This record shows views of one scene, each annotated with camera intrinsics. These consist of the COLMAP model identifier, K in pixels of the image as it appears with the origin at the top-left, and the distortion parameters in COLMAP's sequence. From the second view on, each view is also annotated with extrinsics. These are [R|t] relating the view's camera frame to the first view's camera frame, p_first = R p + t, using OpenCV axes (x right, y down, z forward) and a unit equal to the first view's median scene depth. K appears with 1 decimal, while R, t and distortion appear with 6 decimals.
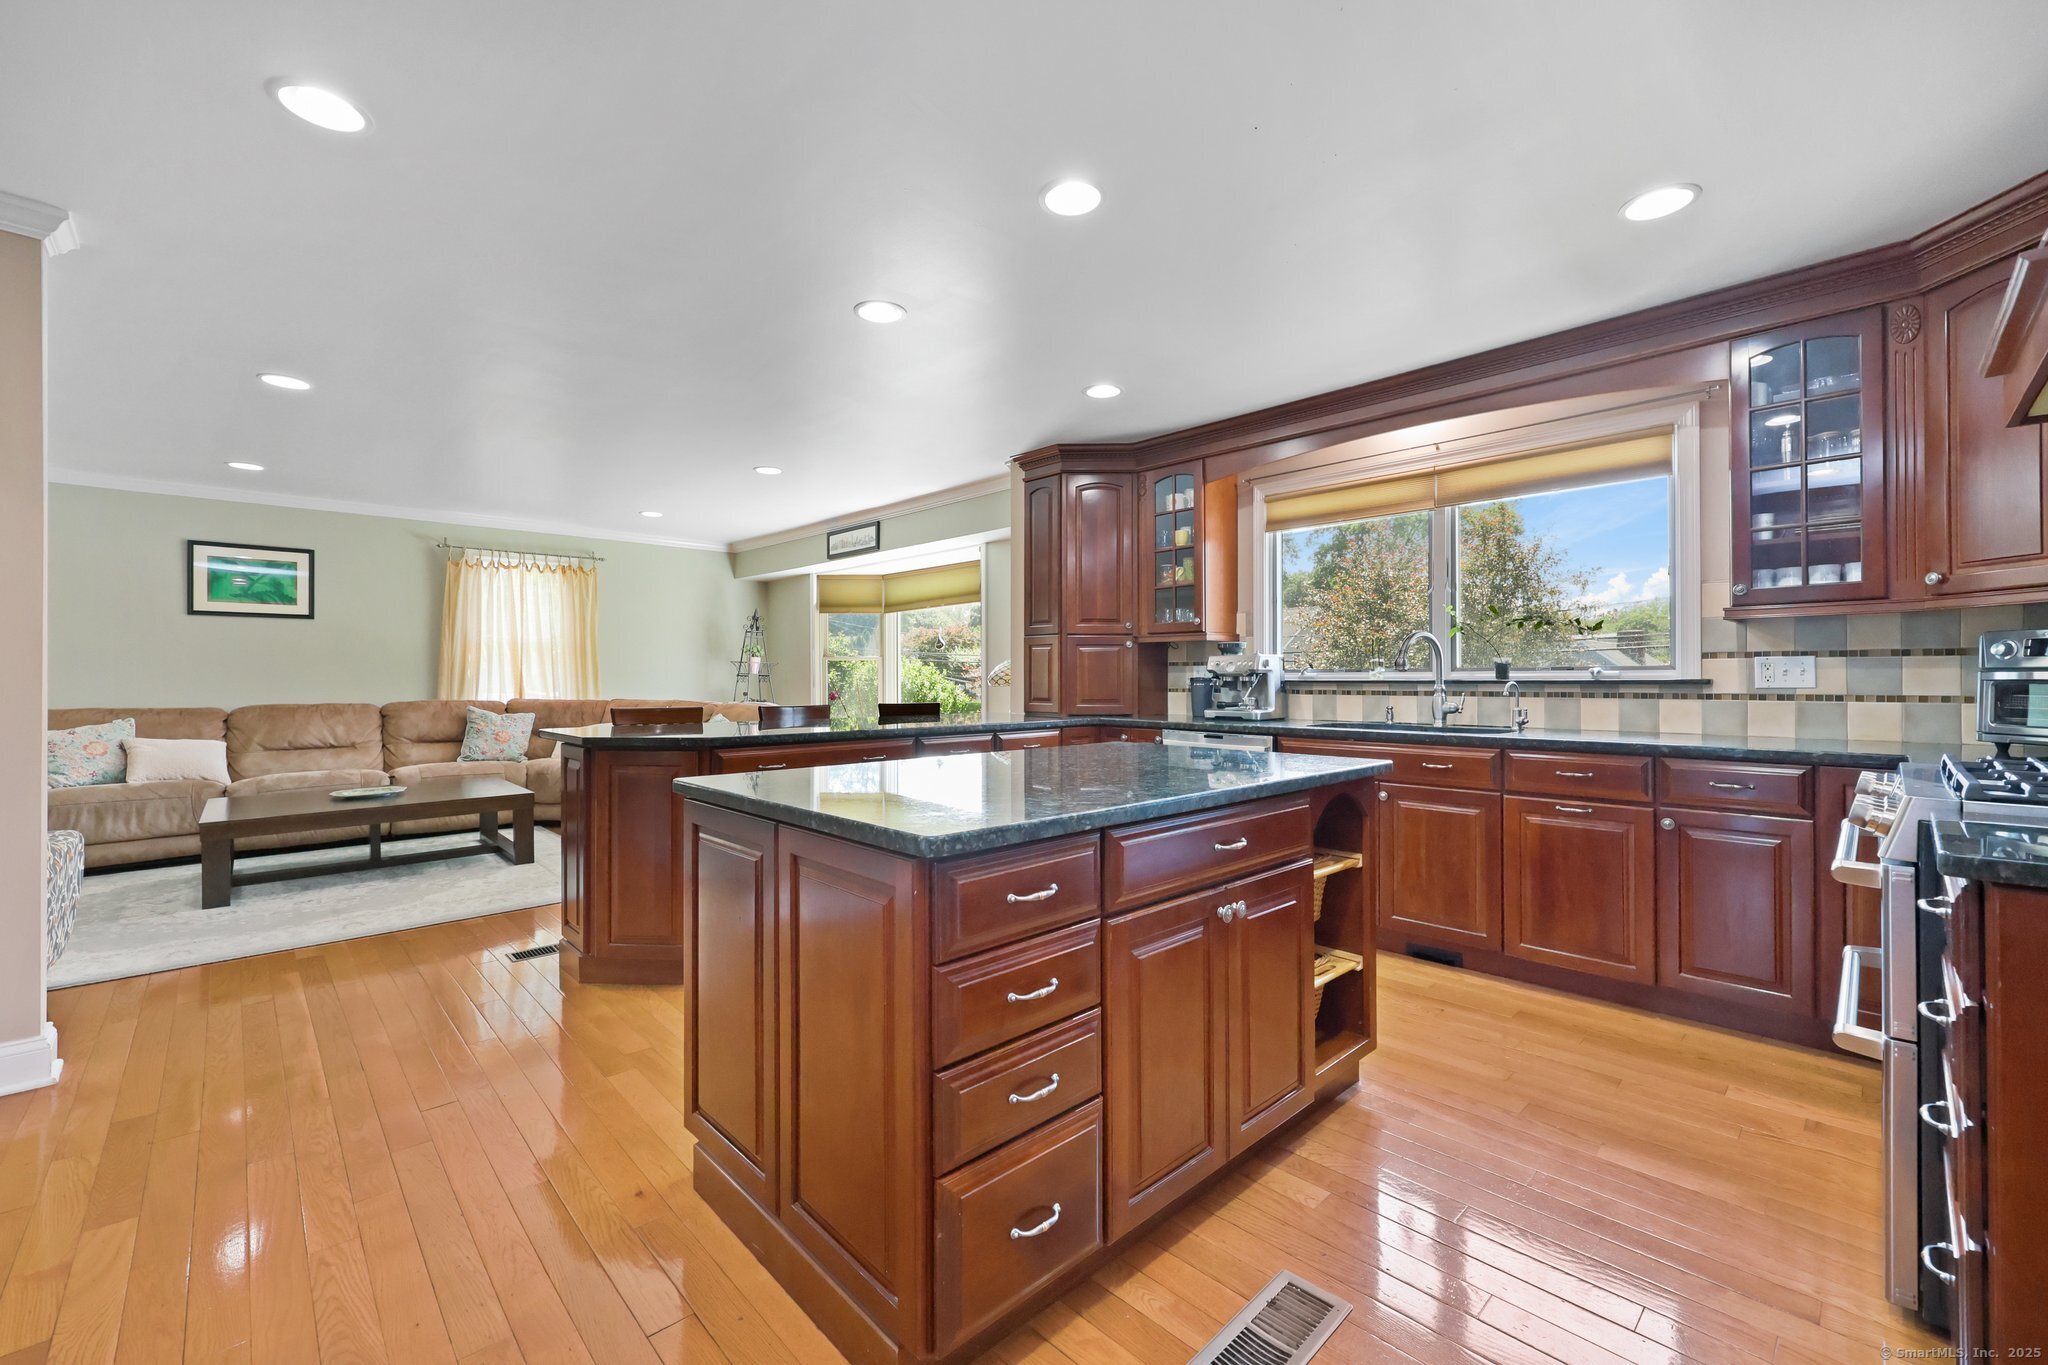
lens RADIAL K [[829.7, 0, 1020.9], [0, 829.7, 683.0], [0, 0, 1]] dist [0.002224, -0.000213]
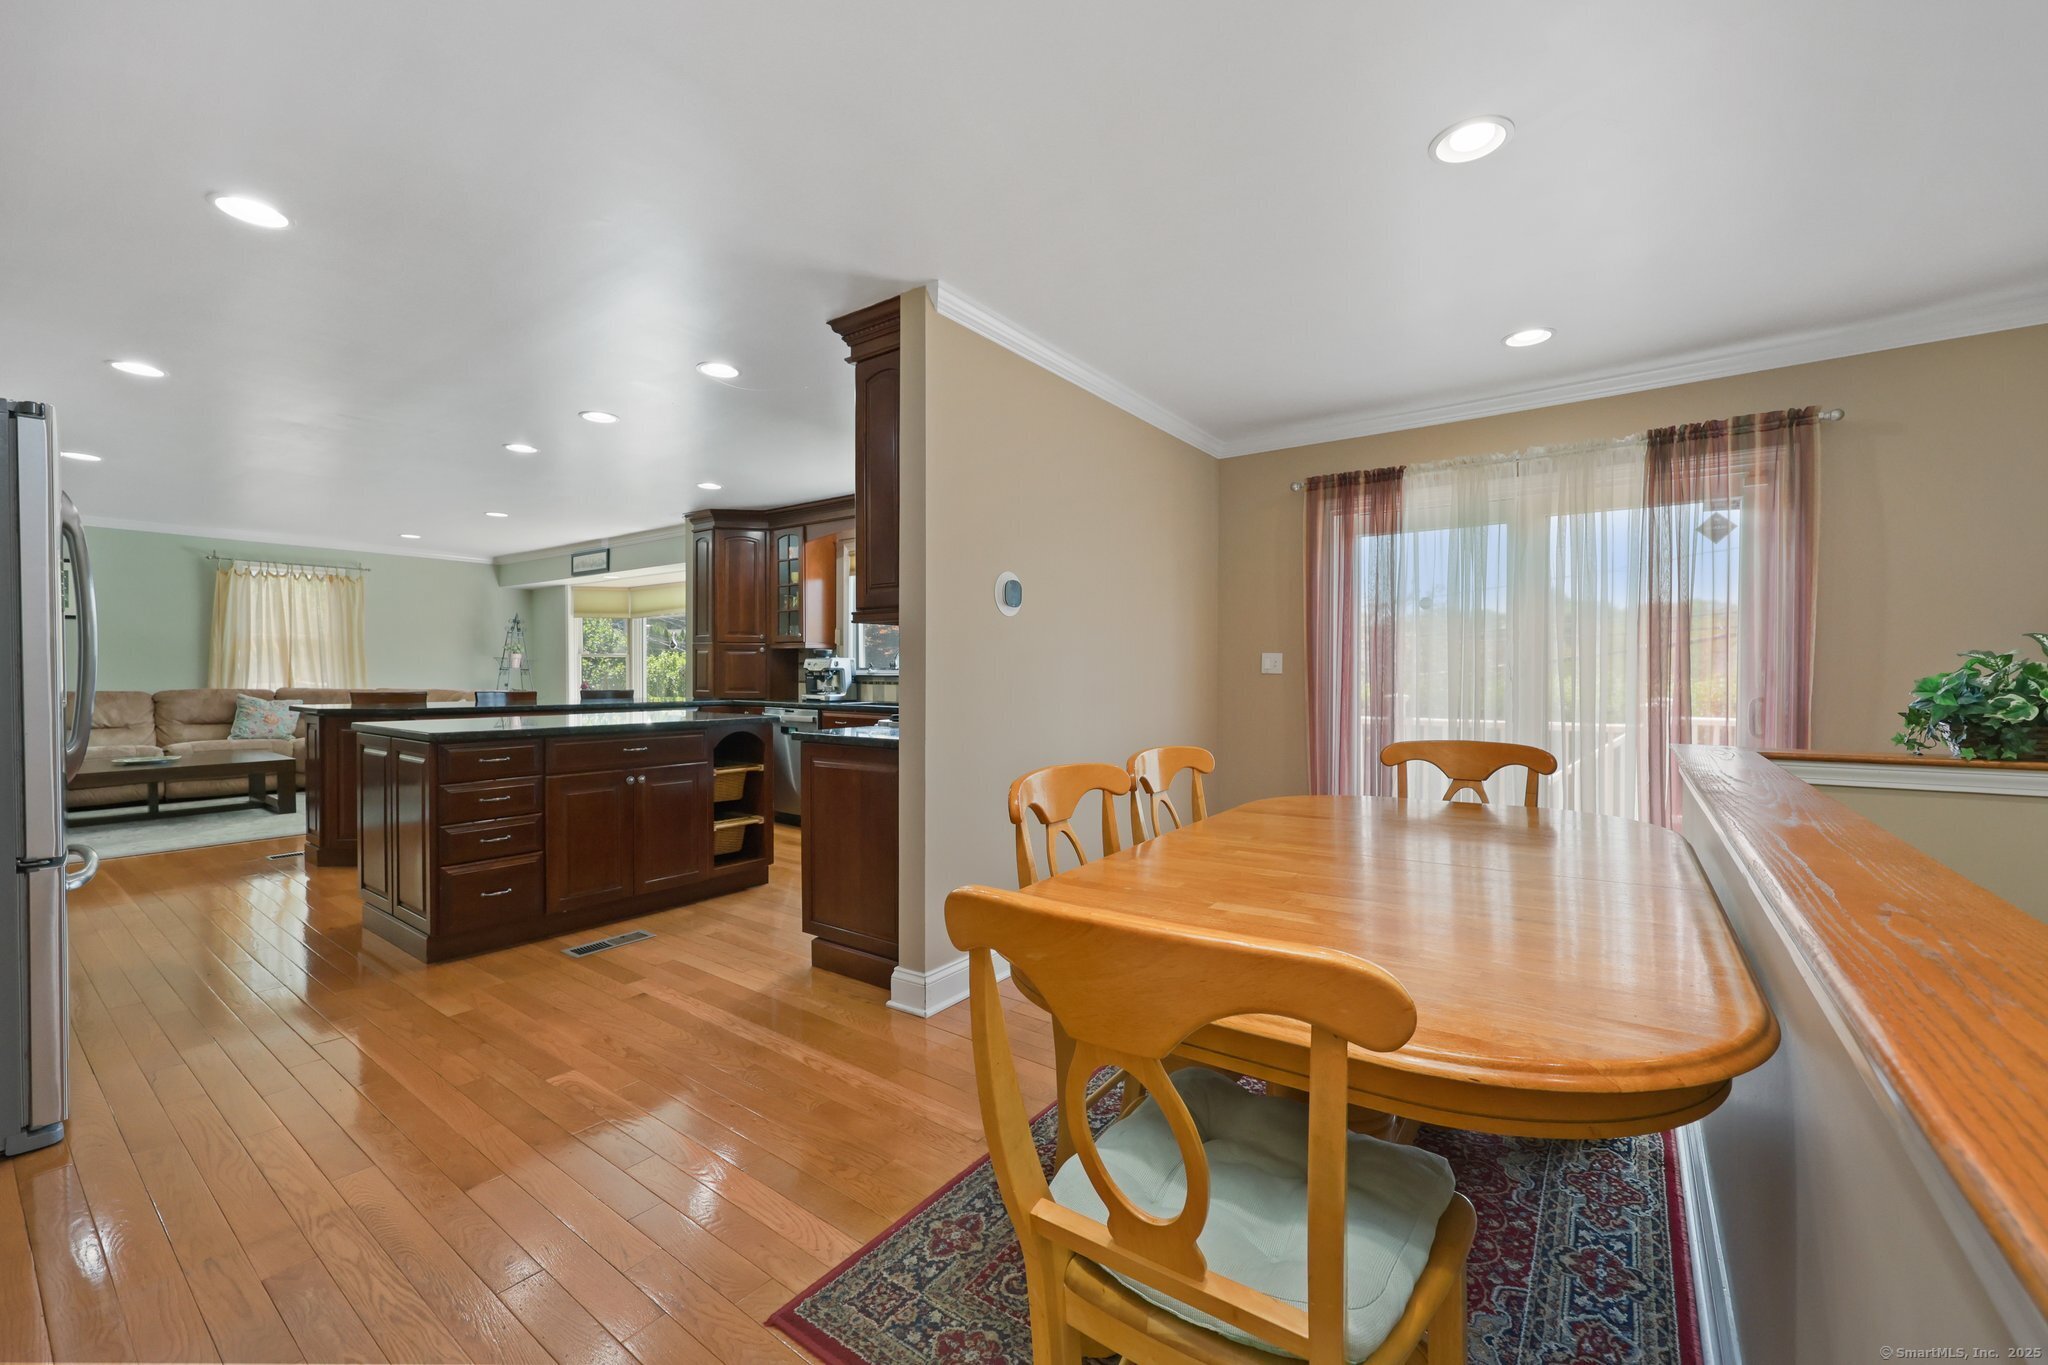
lens RADIAL K [[829.7, 0, 1031.8], [0, 829.7, 688.4], [0, 0, 1]] dist [0.002224, -0.000213]
pose [[0.985322, 0.001819, 0.170697, 0.266745], [-0.003942, 0.999919, 0.012103, 0.001264], [-0.170661, -0.012598, 0.985249, -0.388891]]
